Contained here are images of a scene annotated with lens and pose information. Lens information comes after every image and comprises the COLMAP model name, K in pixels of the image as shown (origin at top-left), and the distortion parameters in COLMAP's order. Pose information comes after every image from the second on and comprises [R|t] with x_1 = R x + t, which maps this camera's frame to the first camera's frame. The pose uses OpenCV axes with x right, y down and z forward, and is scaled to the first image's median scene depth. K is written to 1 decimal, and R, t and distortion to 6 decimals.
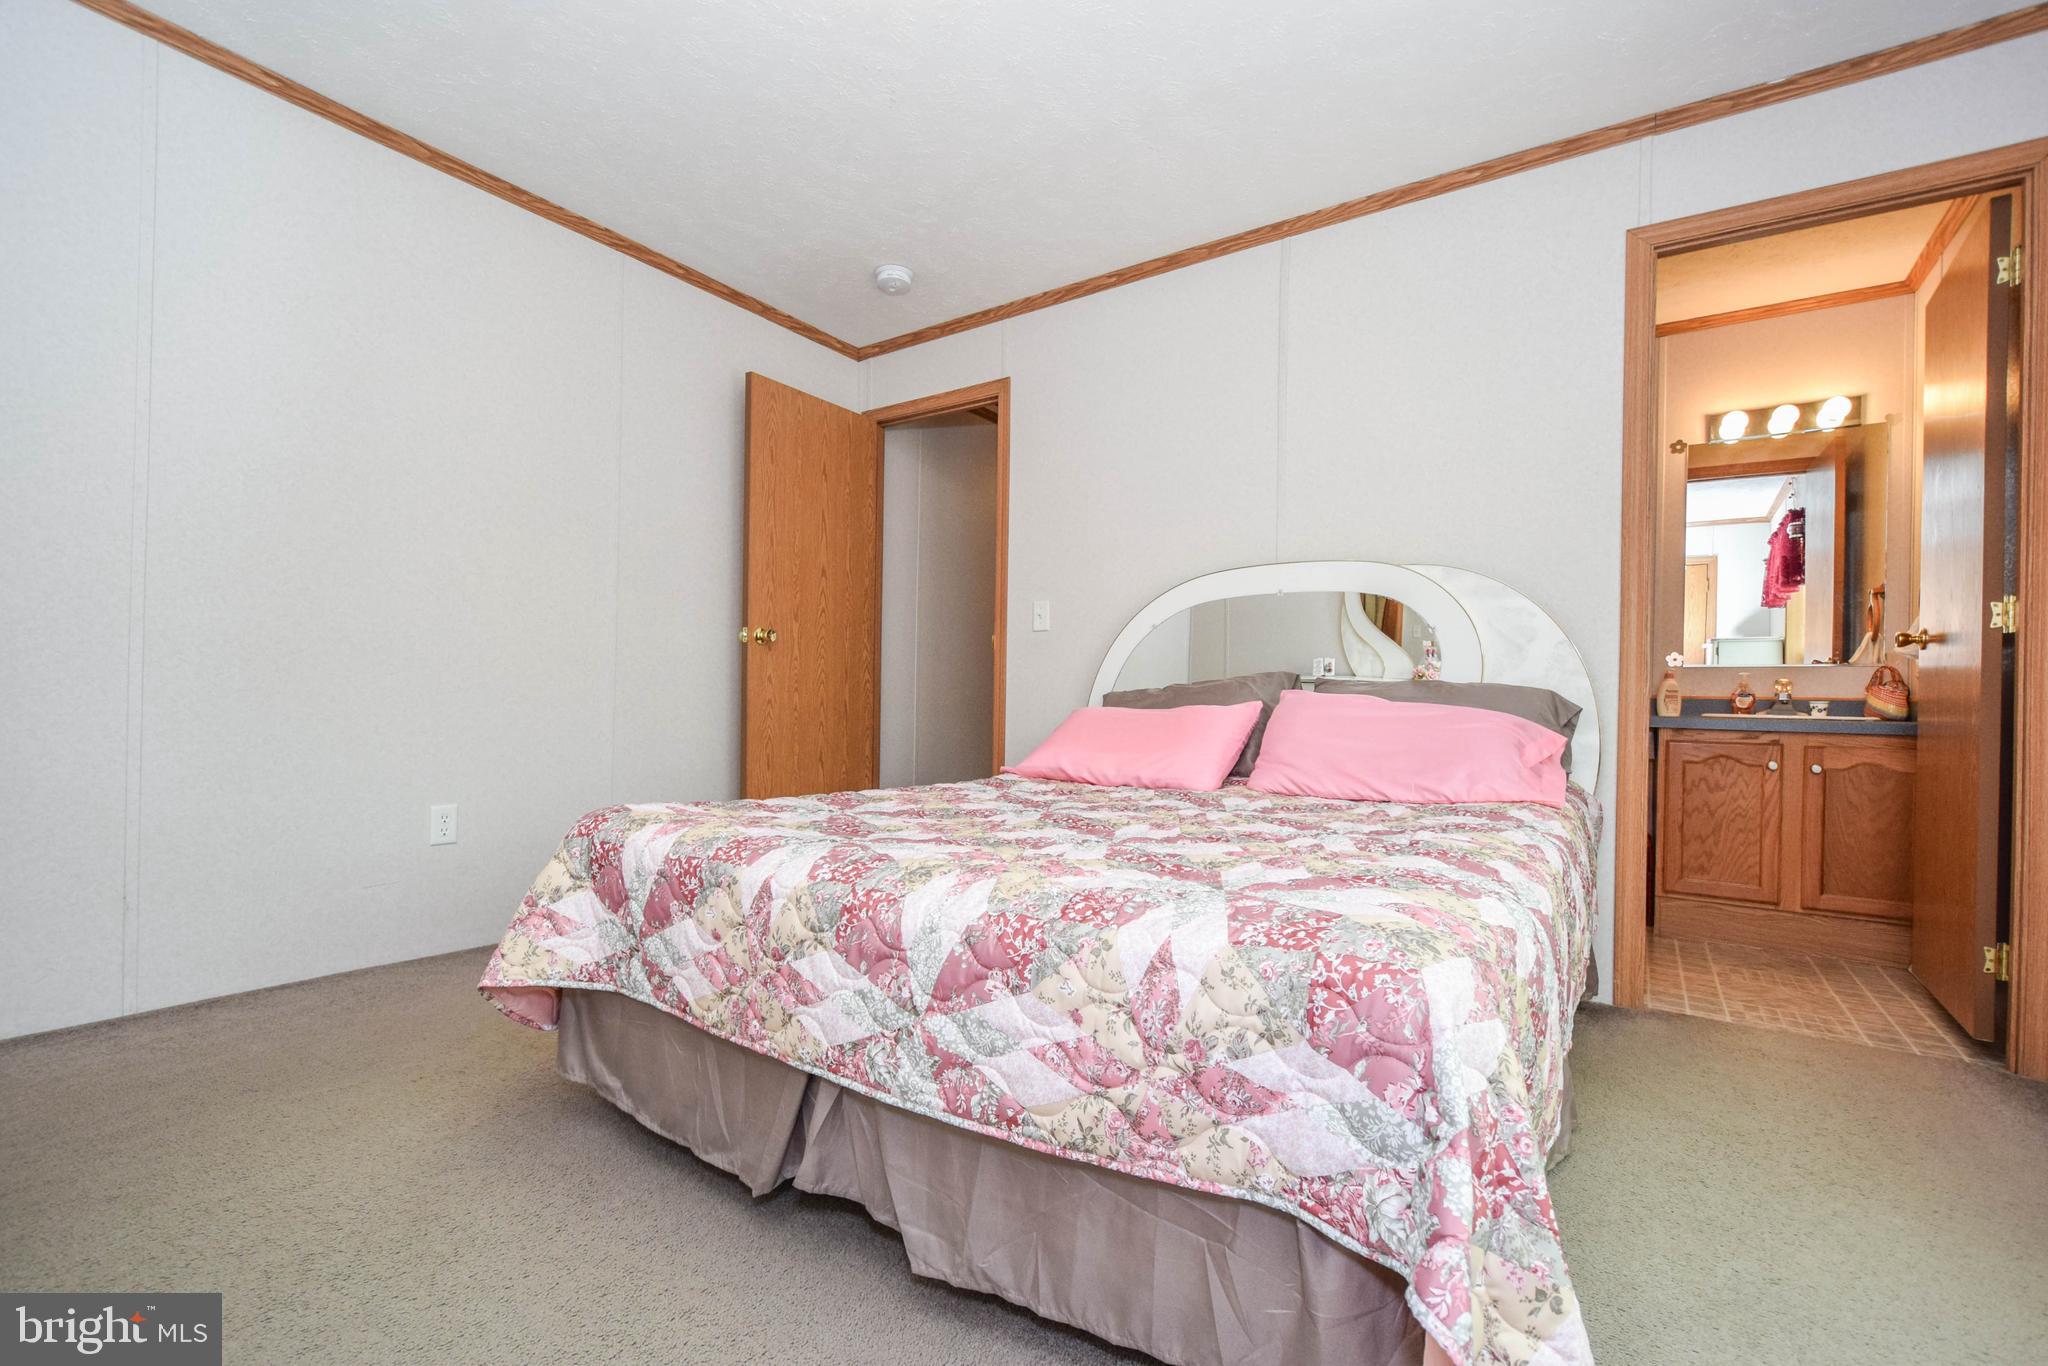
lens RADIAL K [[888.5, 0, 1024.9], [0, 888.5, 704.1], [0, 0, 1]] dist [0.016941, -0.012742]
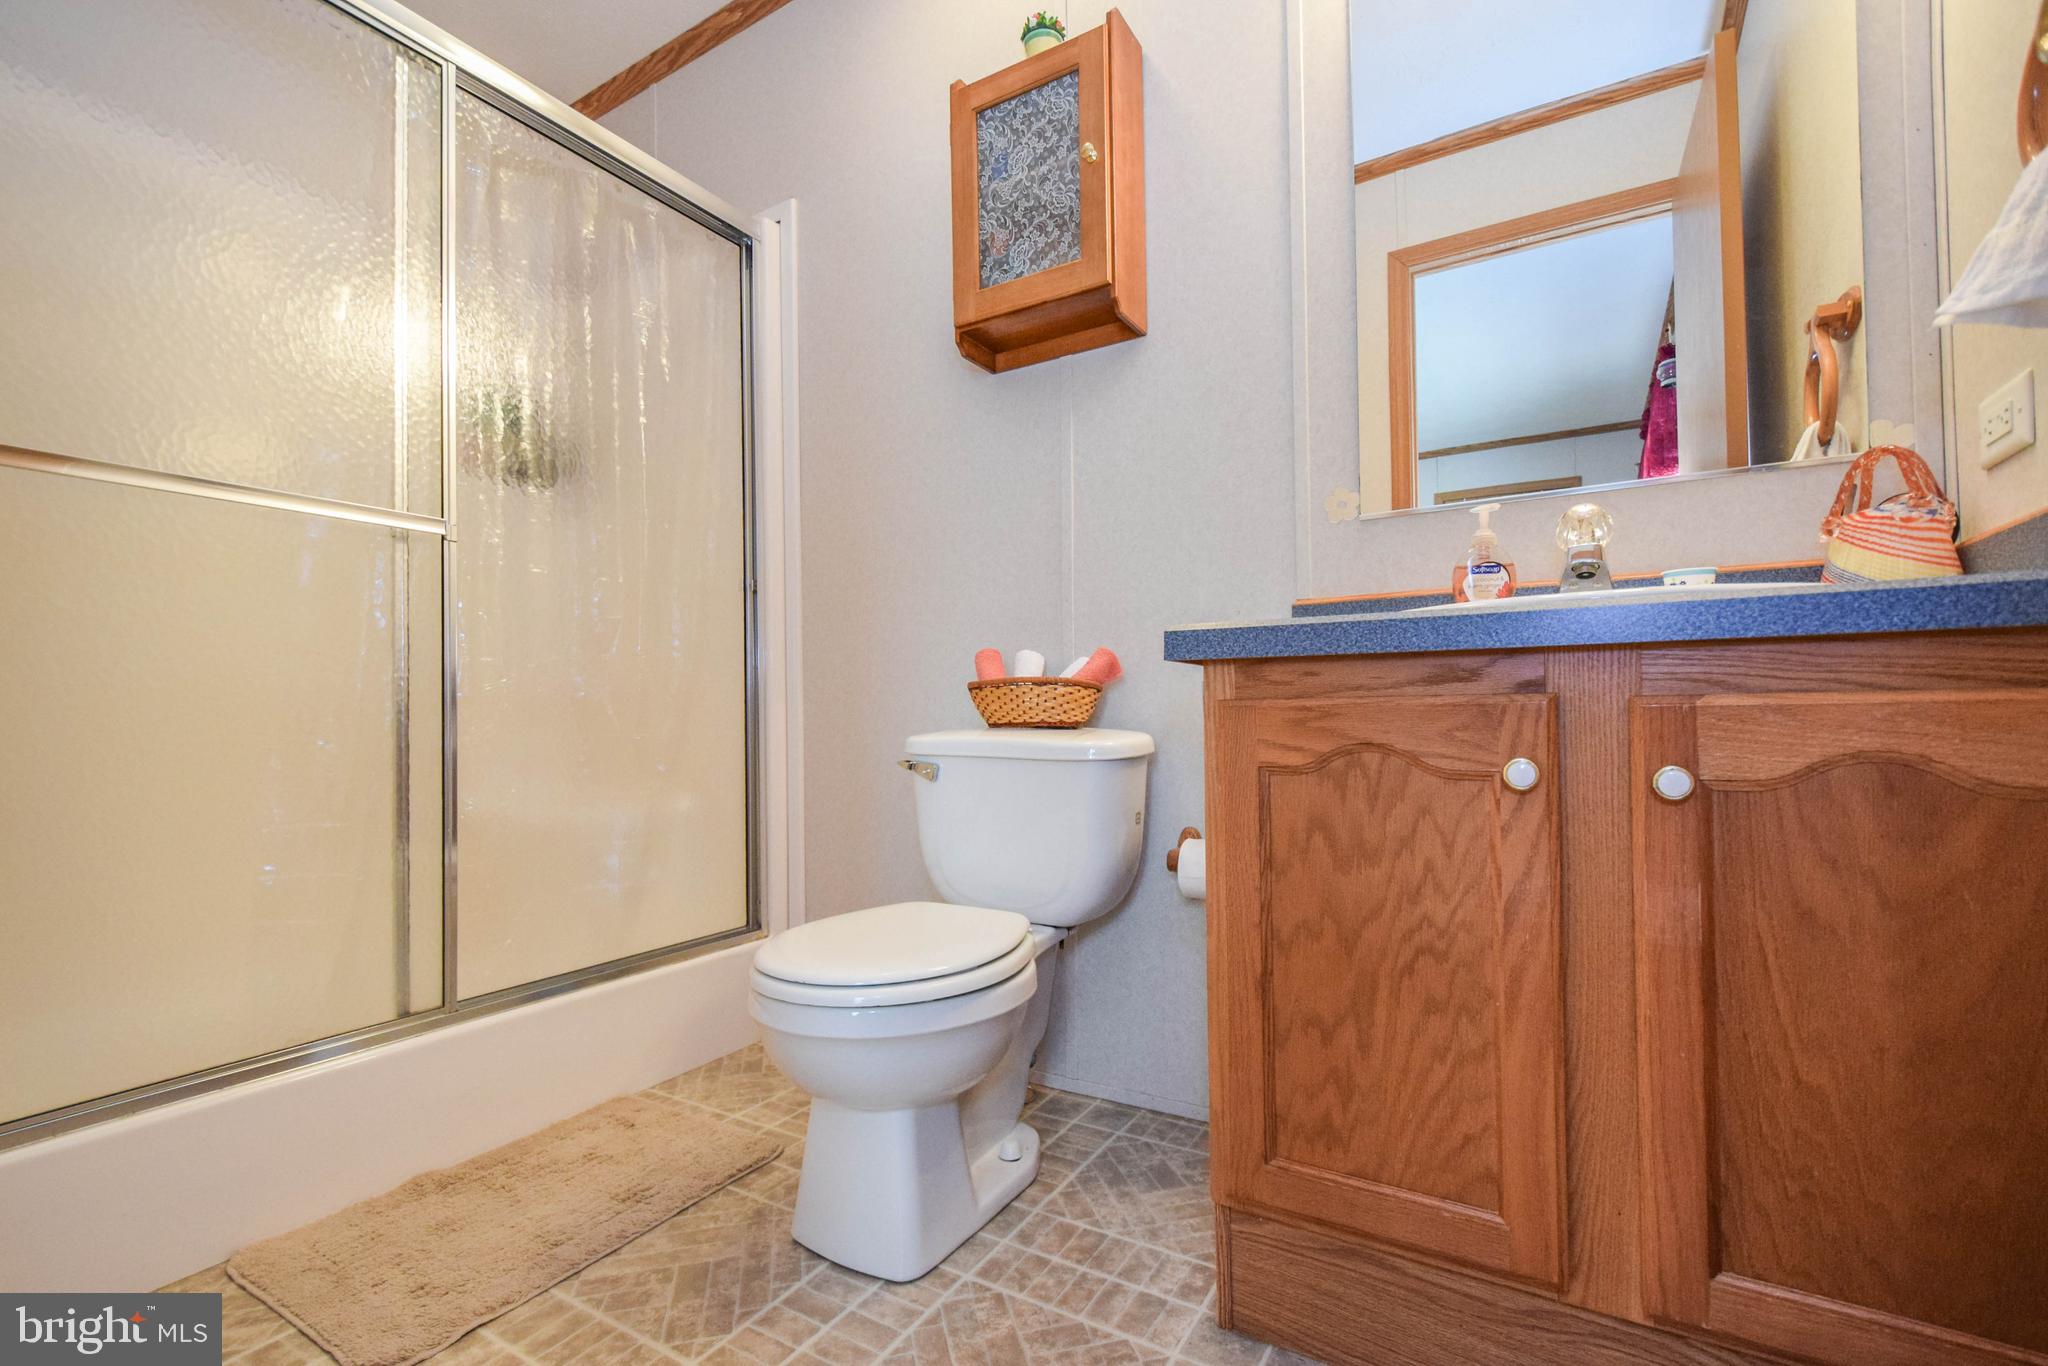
lens RADIAL K [[888.5, 0, 1024.9], [0, 888.5, 704.1], [0, 0, 1]] dist [0.016941, -0.012742]
pose [[0.997741, -0.029653, 0.060278, 0.656838], [0.030748, 0.999377, -0.017312, 0.046769], [-0.059727, 0.019127, 0.998031, 0.723126]]
